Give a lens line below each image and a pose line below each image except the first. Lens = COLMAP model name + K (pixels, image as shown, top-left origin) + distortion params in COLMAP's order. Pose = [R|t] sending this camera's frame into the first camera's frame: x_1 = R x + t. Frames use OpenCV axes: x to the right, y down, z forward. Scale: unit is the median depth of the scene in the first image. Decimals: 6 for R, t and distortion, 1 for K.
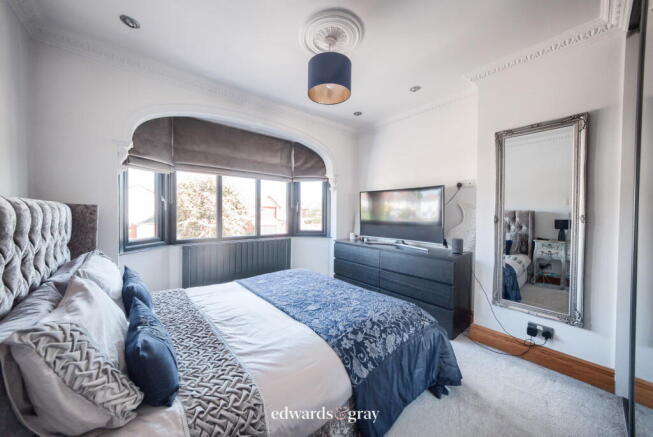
lens RADIAL K [[225.7, 0, 309.4], [0, 225.7, 215.3], [0, 0, 1]] dist [-0.006992, 0.001046]
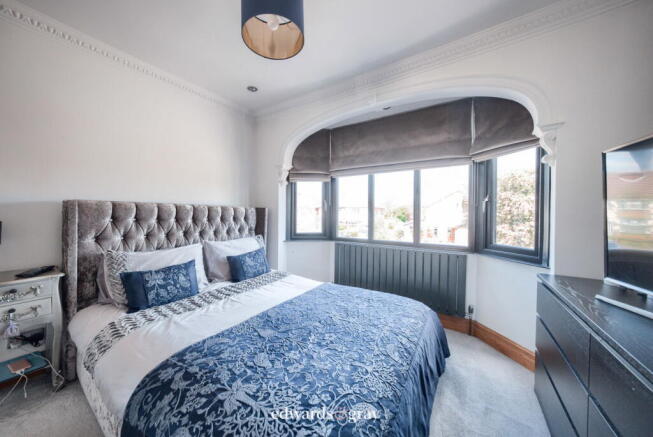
lens RADIAL K [[225.7, 0, 325.5], [0, 225.7, 217.1], [0, 0, 1]] dist [-0.006992, 0.001046]
pose [[0.324656, 0.005392, -0.945817, 0.547022], [-0.018672, 0.999825, -0.000710, 0.009132], [0.945648, 0.017891, 0.324700, 0.639781]]
